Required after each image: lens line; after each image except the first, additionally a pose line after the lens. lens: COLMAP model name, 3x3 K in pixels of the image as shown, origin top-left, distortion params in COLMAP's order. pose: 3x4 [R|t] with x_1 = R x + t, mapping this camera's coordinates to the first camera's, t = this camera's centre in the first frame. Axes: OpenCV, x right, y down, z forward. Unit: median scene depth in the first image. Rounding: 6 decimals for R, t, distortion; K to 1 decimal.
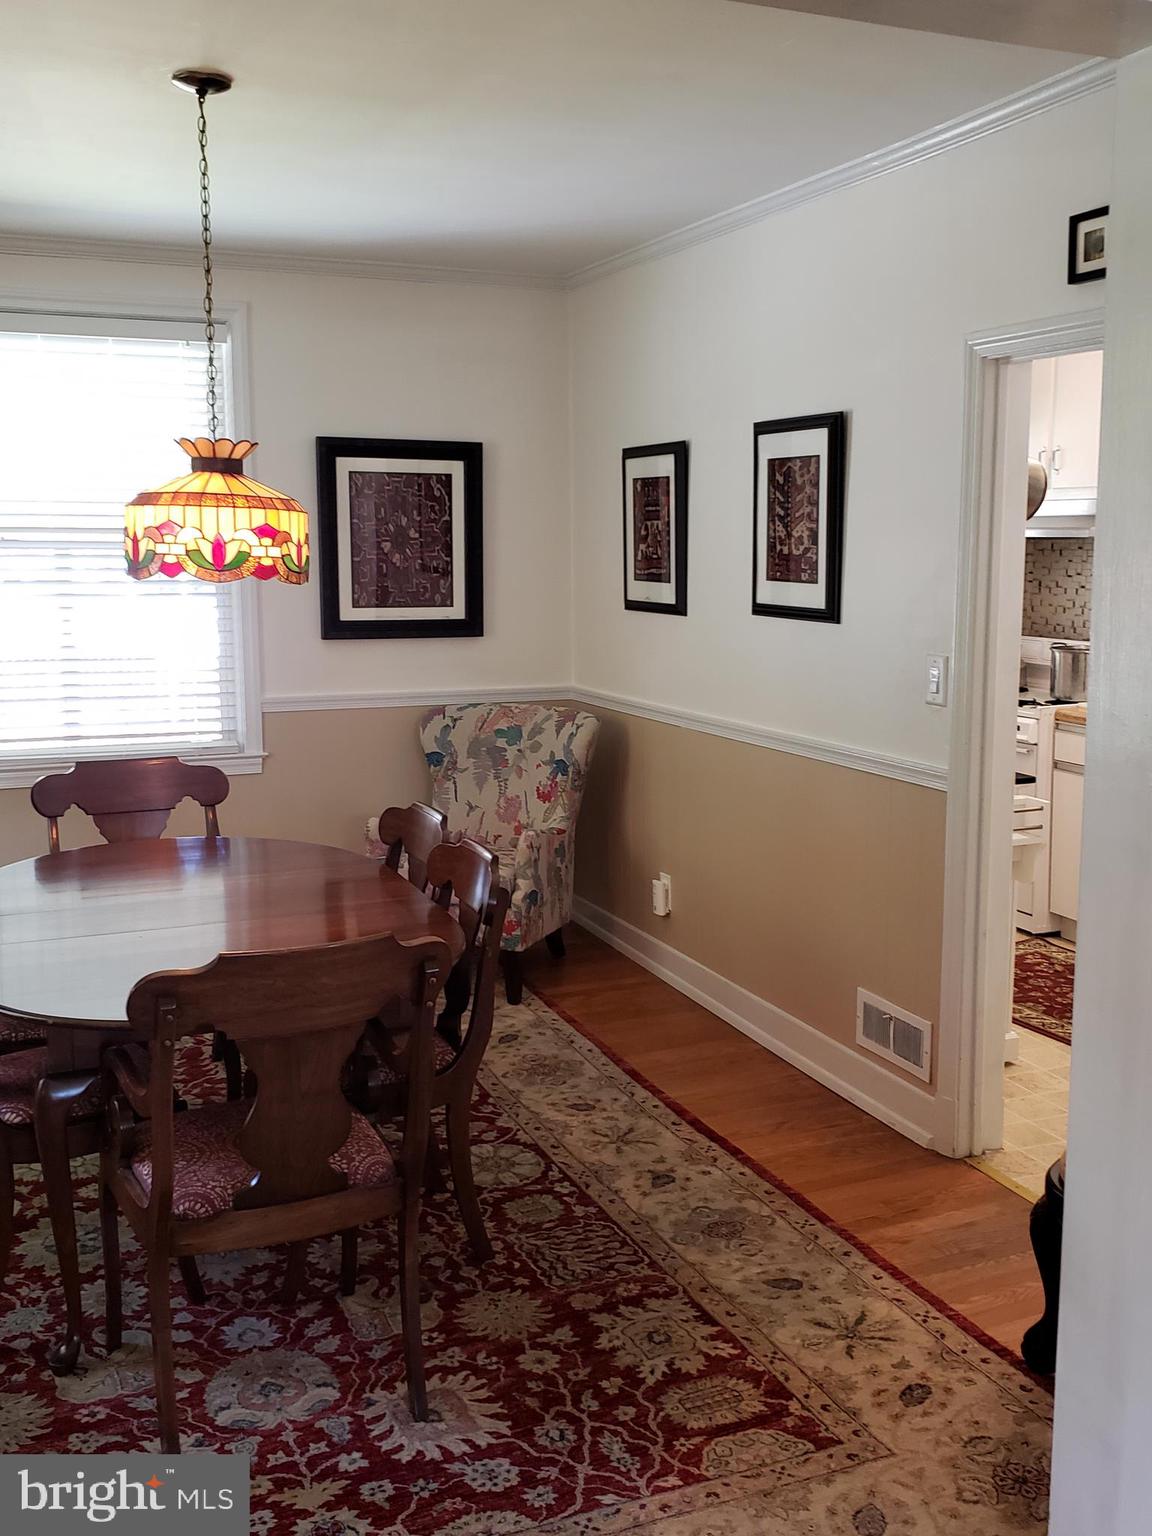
lens RADIAL K [[1504.1, 0, 569.2], [0, 1504.1, 779.8], [0, 0, 1]] dist [0.039530, 0.000000]
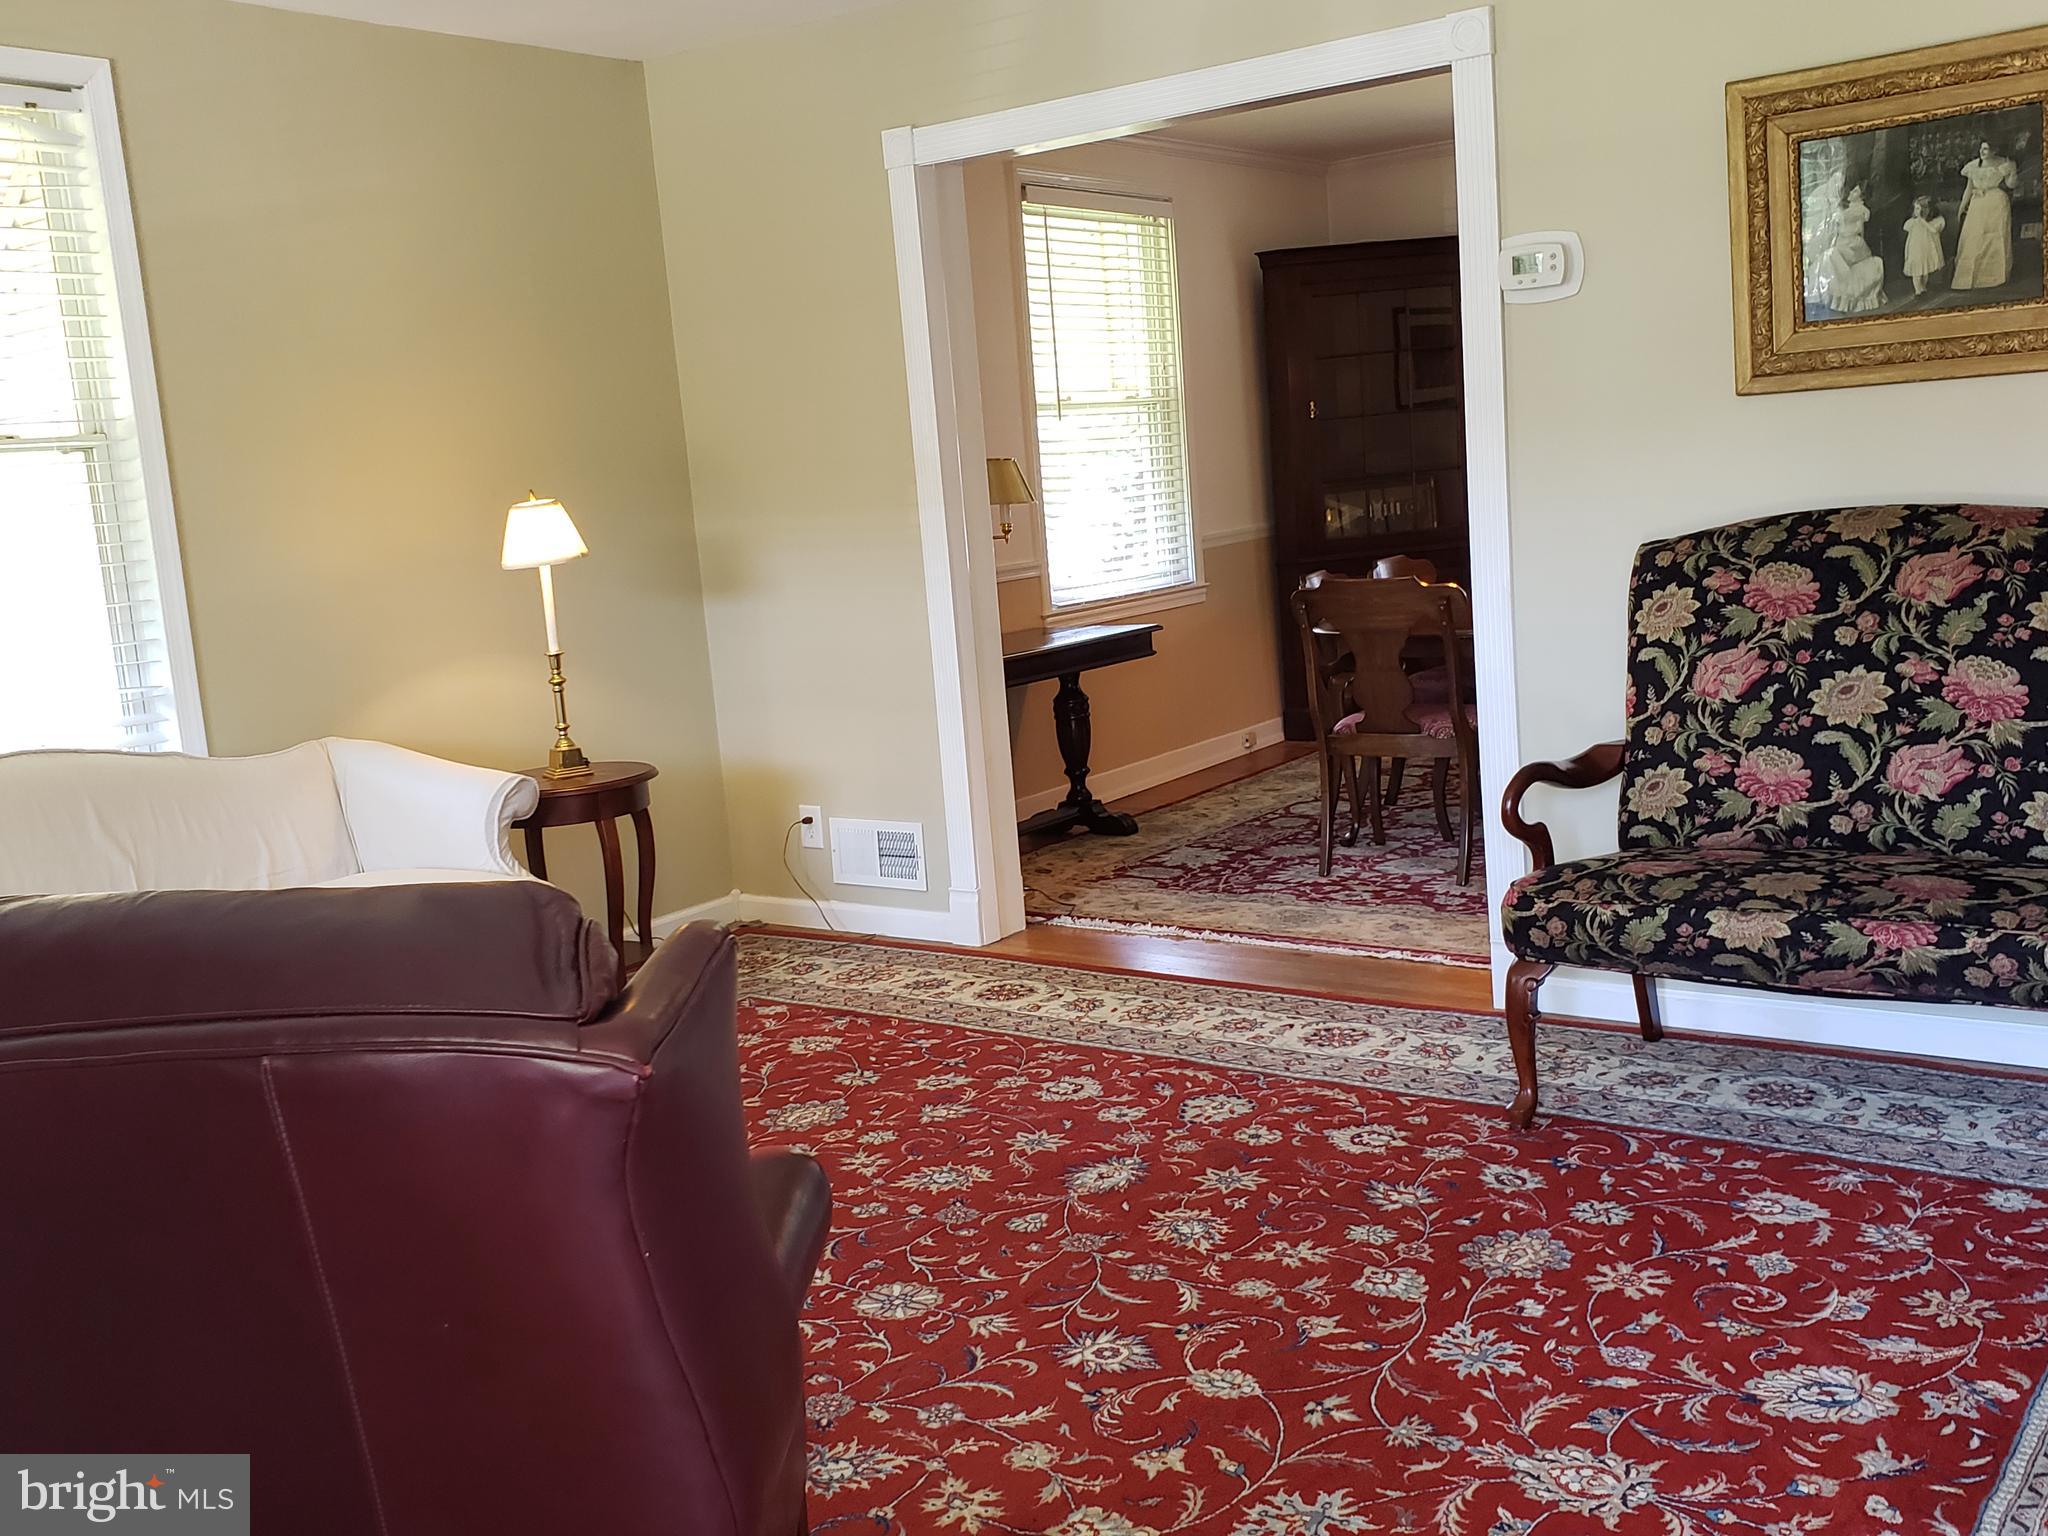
lens RADIAL K [[2005.4, 0, 997.0], [0, 2005.4, 751.4], [0, 0, 1]] dist [0.039530, 0.000000]
pose [[0.499017, 0.084745, -0.862439, 1.417087], [-0.061204, 0.996168, 0.062473, 0.161640], [0.864428, 0.021610, 0.502292, -0.490383]]
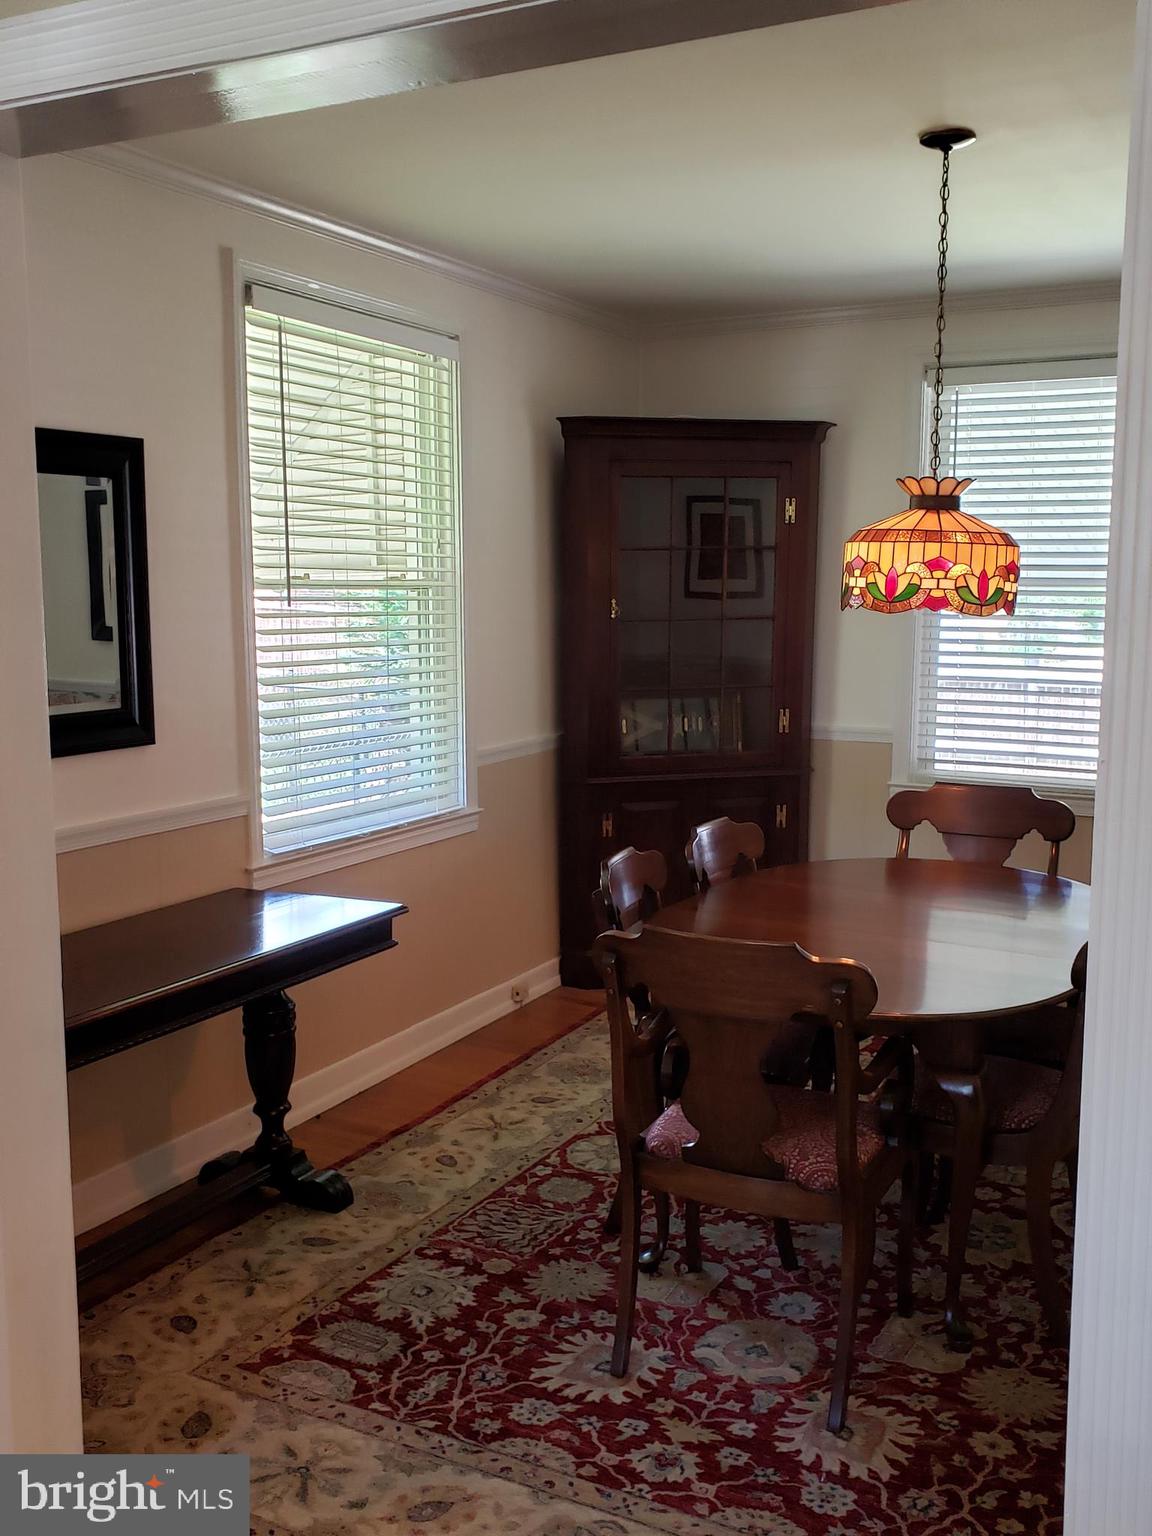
lens RADIAL K [[1504.1, 0, 575.6], [0, 1504.1, 797.7], [0, 0, 1]] dist [0.039530, 0.000000]
pose [[0.623278, 0.109133, -0.774348, 0.503774], [-0.124461, 0.991436, 0.039548, -0.017439], [0.772032, 0.071727, 0.631523, 0.180279]]
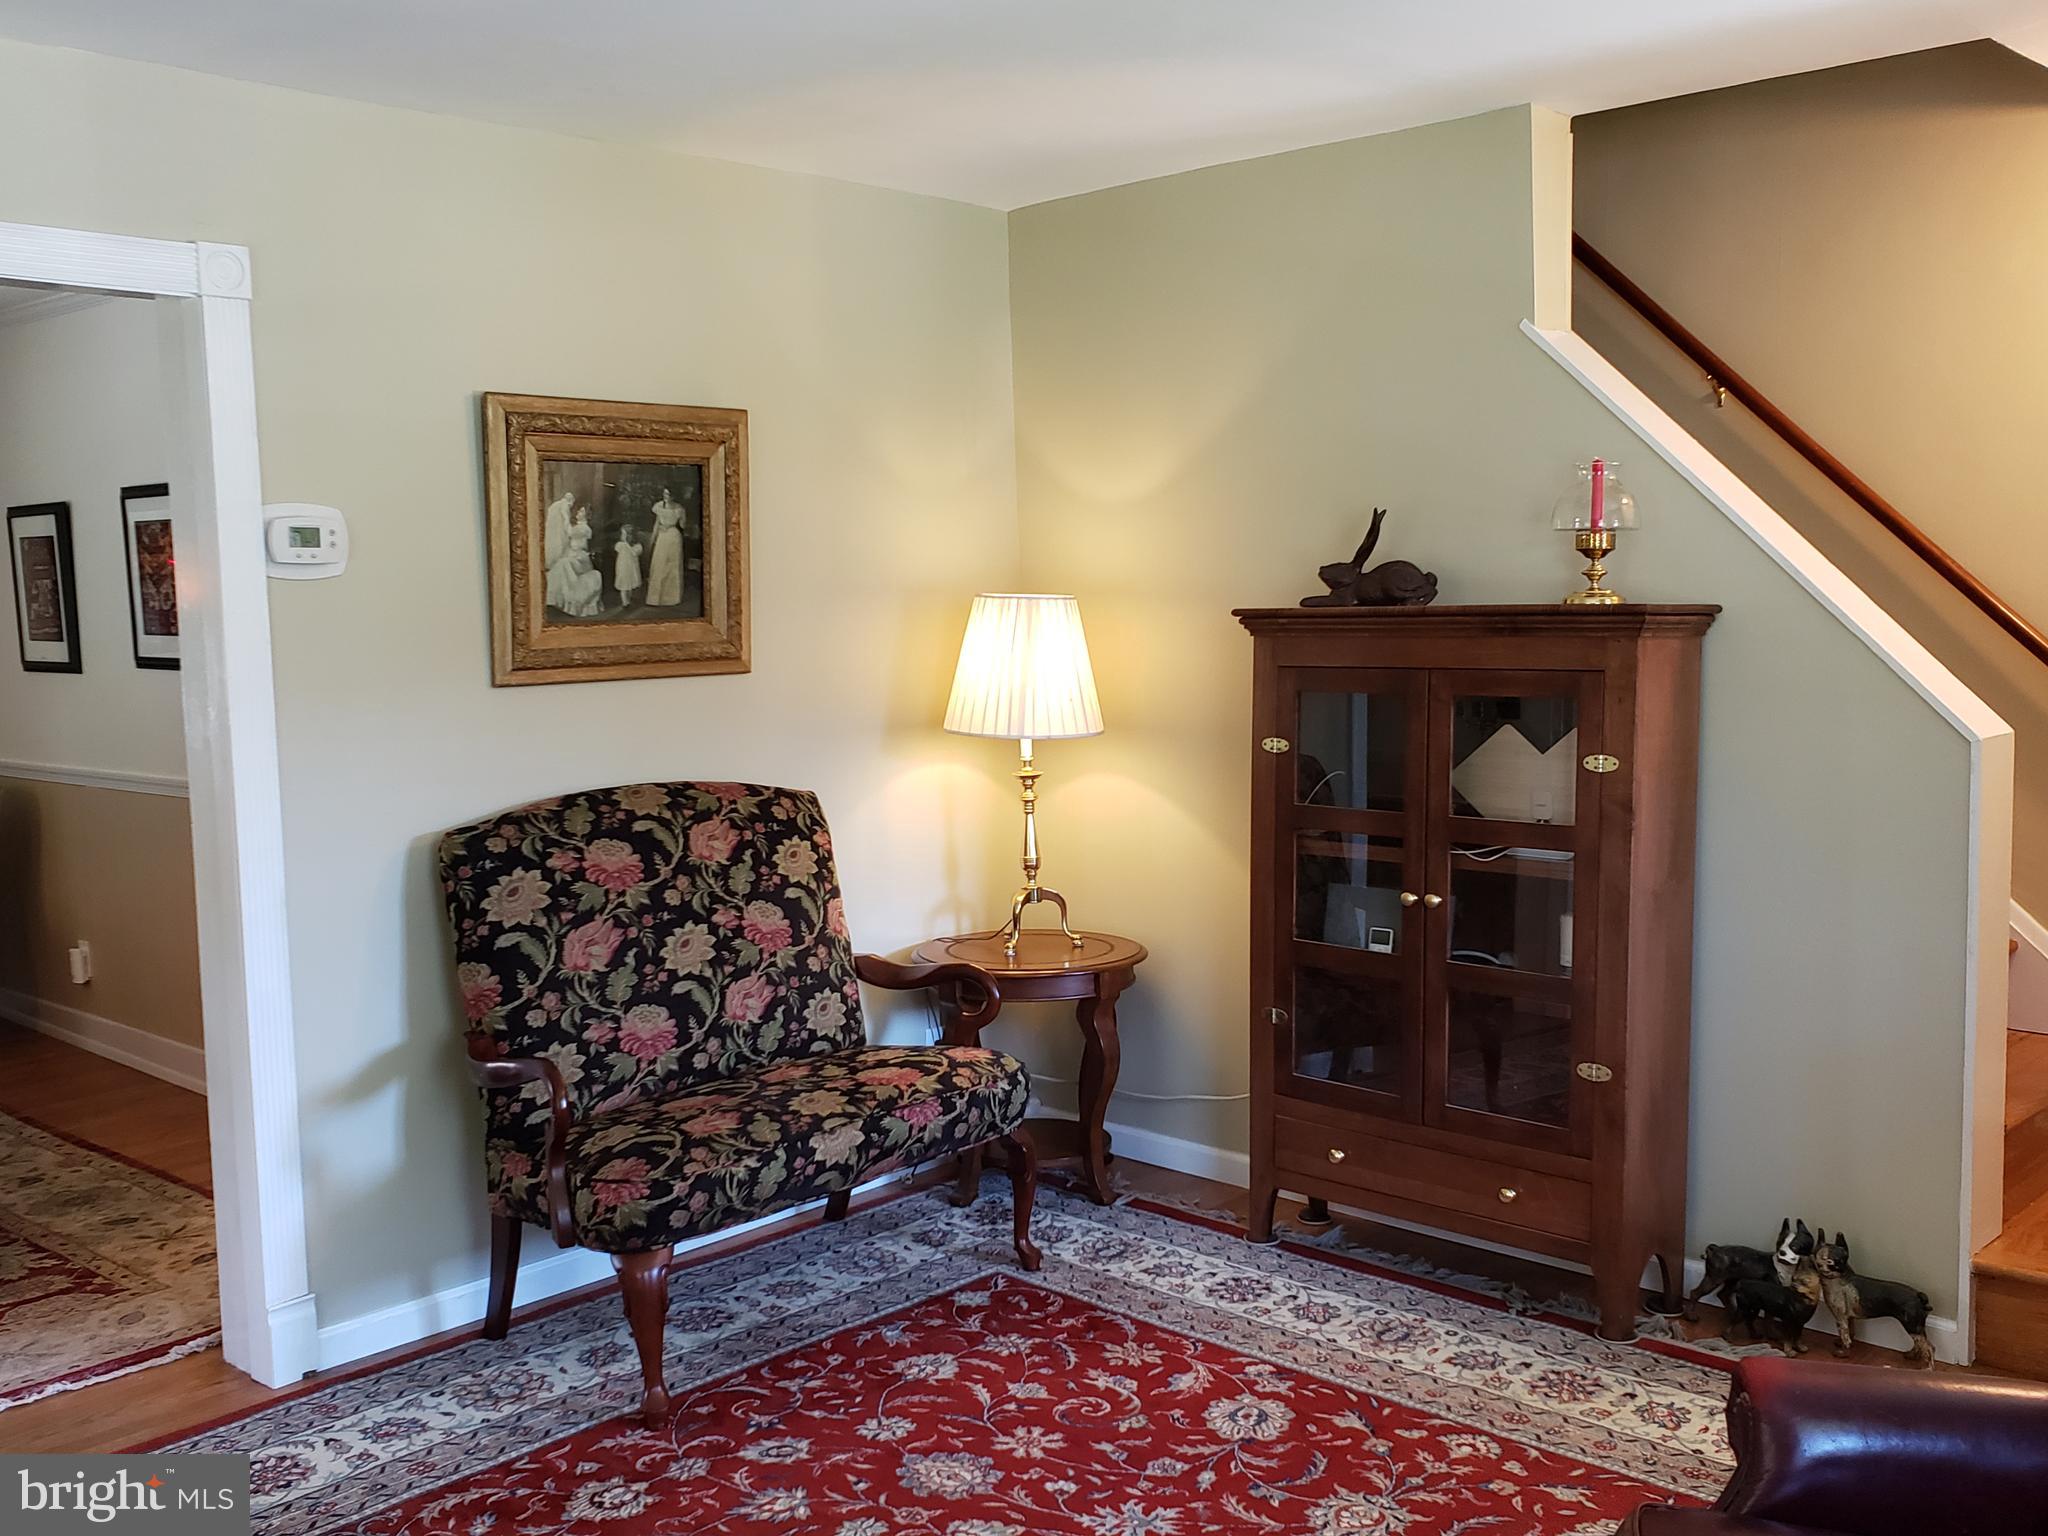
lens RADIAL K [[2005.4, 0, 1009.2], [0, 2005.4, 747.8], [0, 0, 1]] dist [0.039530, 0.000000]
pose [[0.916035, -0.059789, 0.396618, 0.189611], [0.091157, 0.993985, -0.060698, 0.137870], [-0.390603, 0.091756, 0.915975, -0.827942]]
